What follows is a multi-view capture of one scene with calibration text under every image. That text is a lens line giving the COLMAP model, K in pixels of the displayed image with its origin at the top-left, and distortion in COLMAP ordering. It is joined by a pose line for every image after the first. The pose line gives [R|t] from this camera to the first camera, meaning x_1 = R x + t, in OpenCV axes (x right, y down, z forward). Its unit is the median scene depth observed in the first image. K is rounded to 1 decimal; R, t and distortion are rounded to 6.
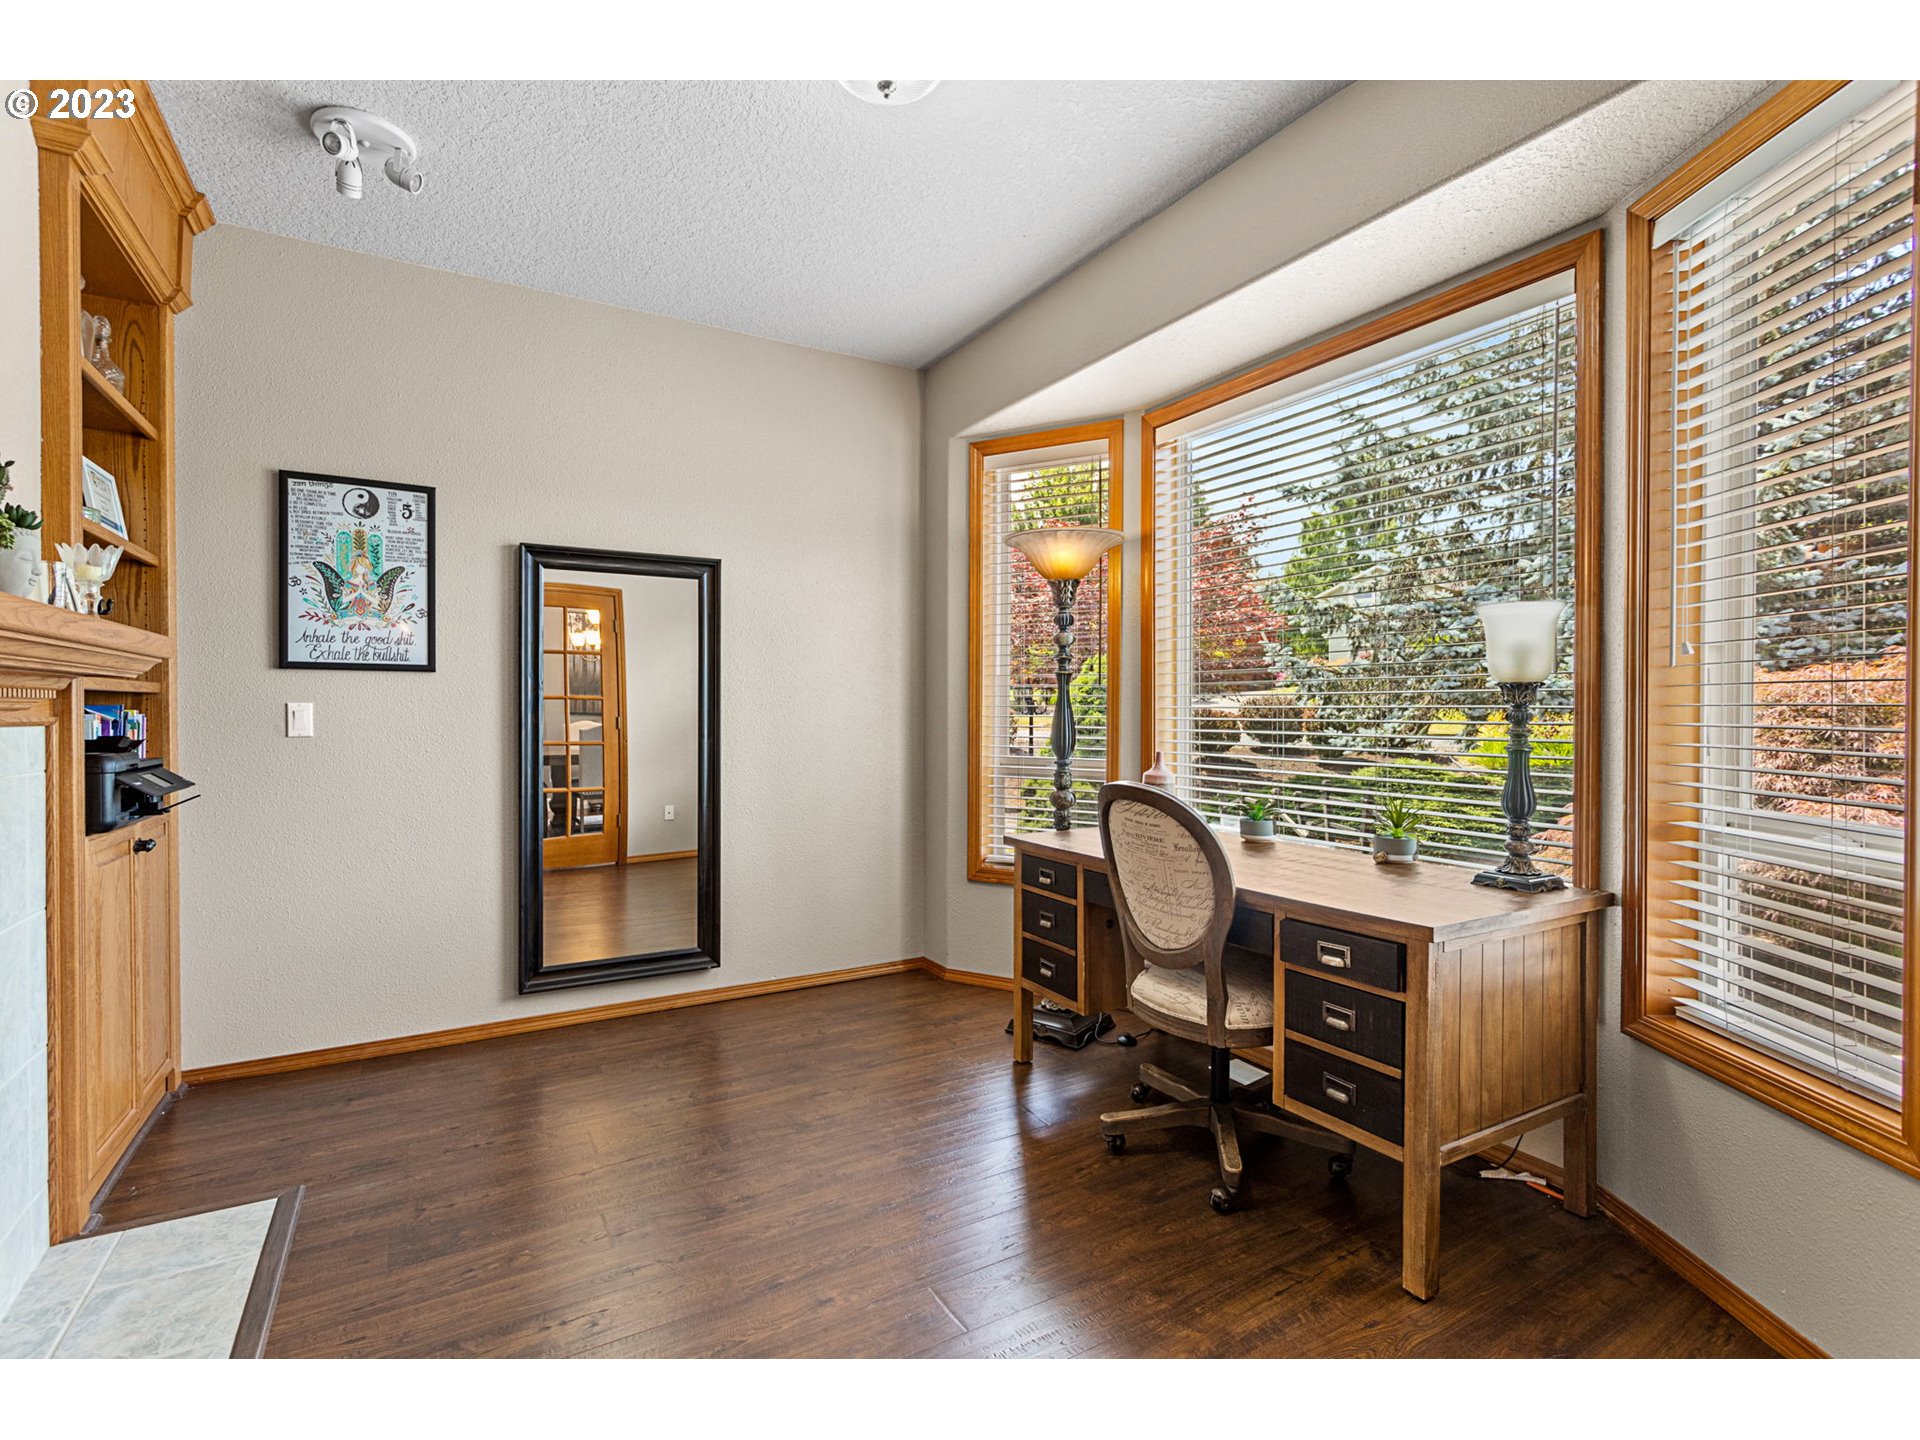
lens RADIAL K [[896.4, 0, 947.7], [0, 896.4, 714.7], [0, 0, 1]] dist [-0.000296, 0.000502]
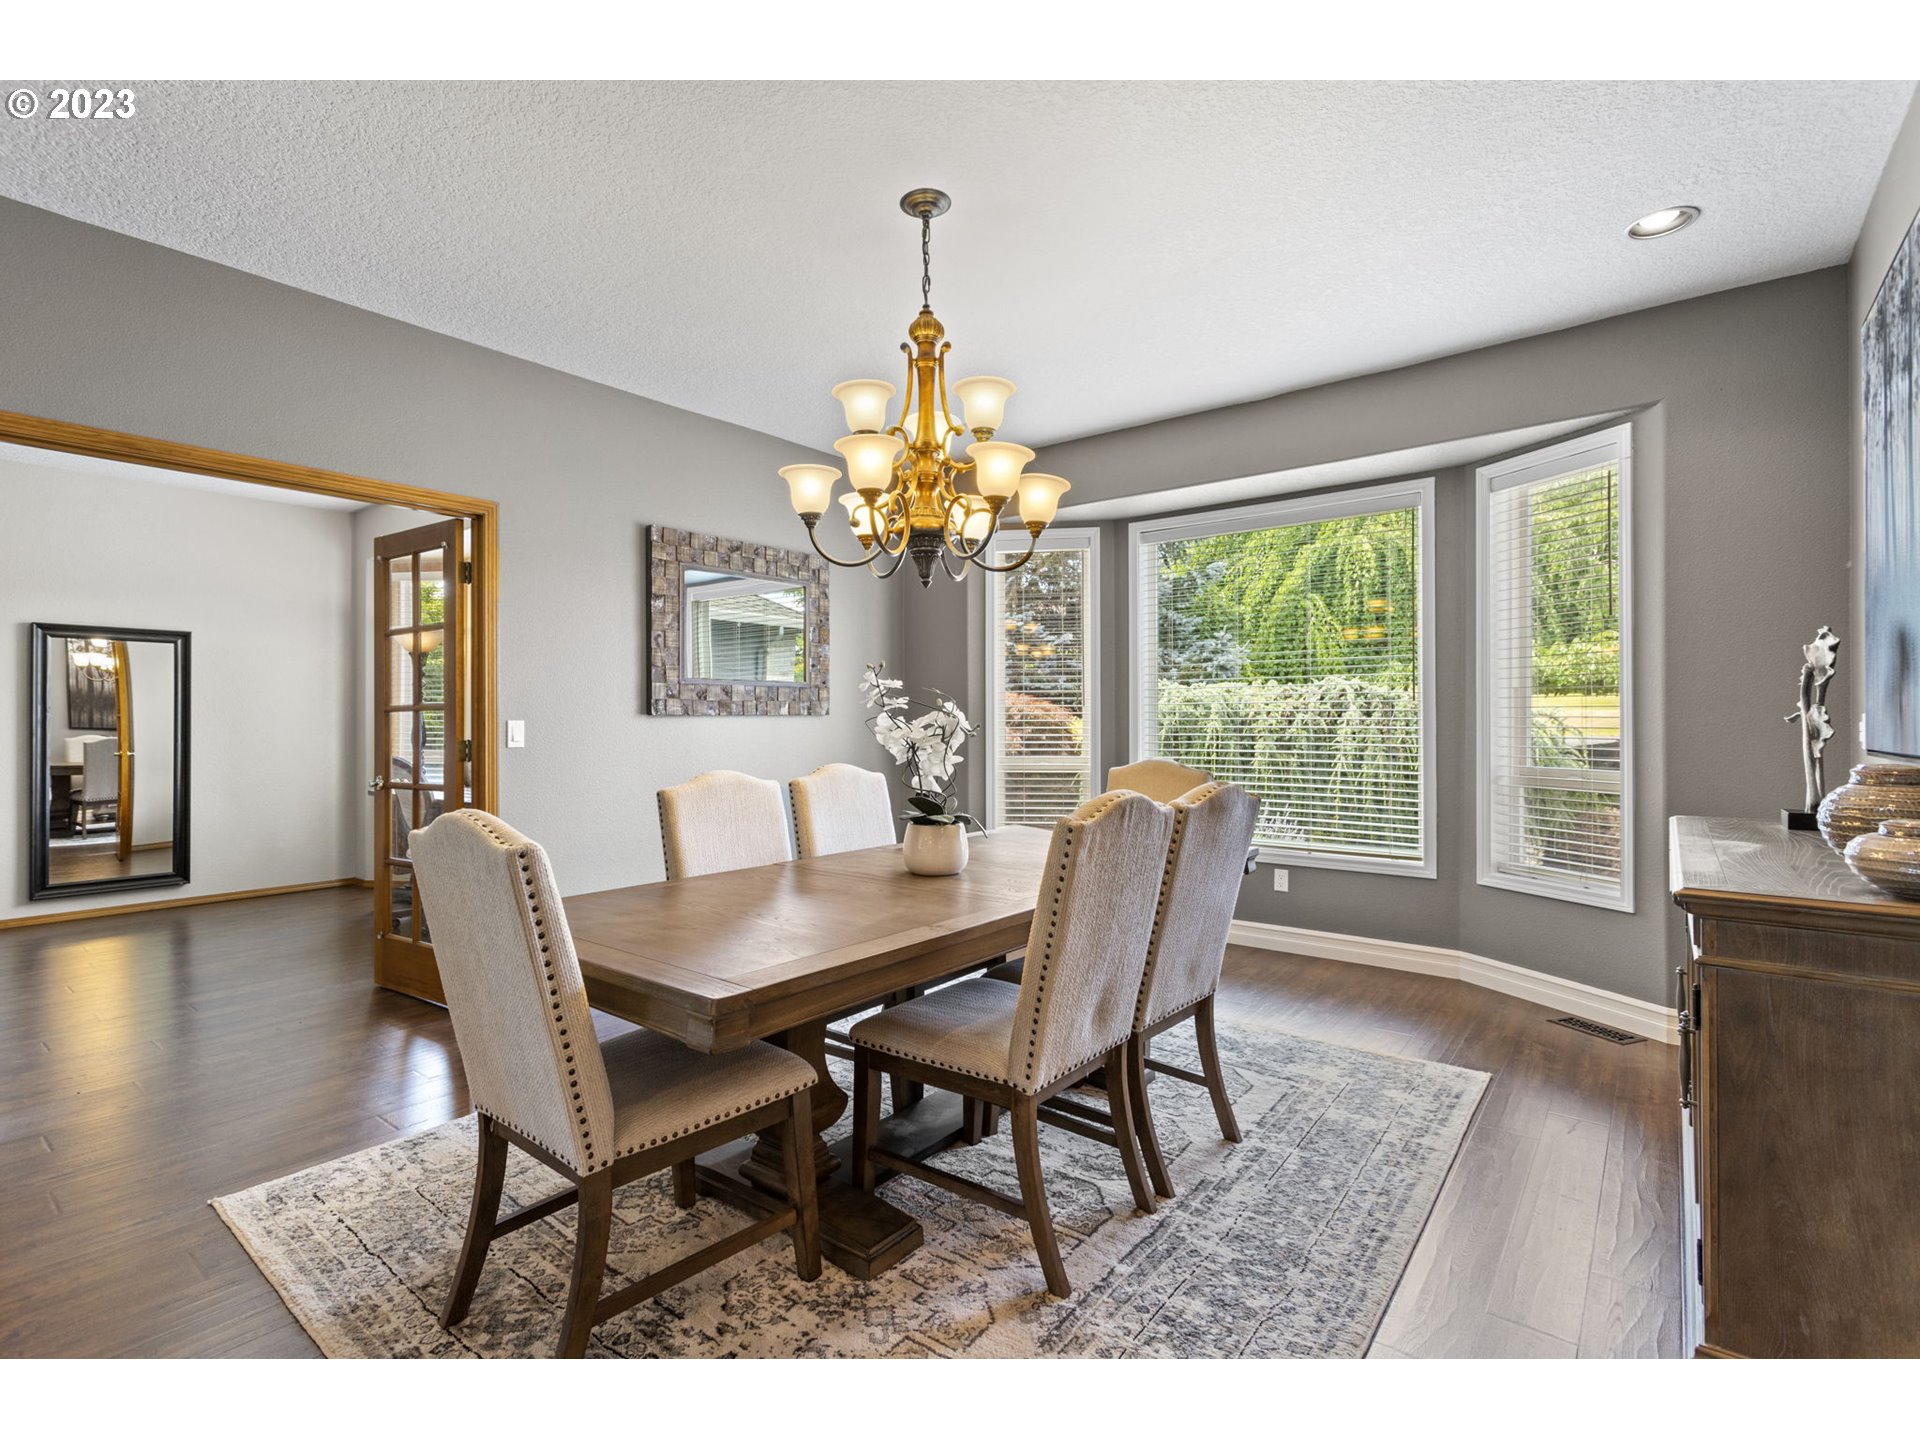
lens RADIAL K [[896.4, 0, 947.7], [0, 896.4, 714.7], [0, 0, 1]] dist [-0.000296, 0.000502]
pose [[0.930845, -0.002441, 0.365405, 0.427792], [0.006462, 0.999931, -0.009783, 0.001717], [-0.365356, 0.011468, 0.930797, -1.008211]]
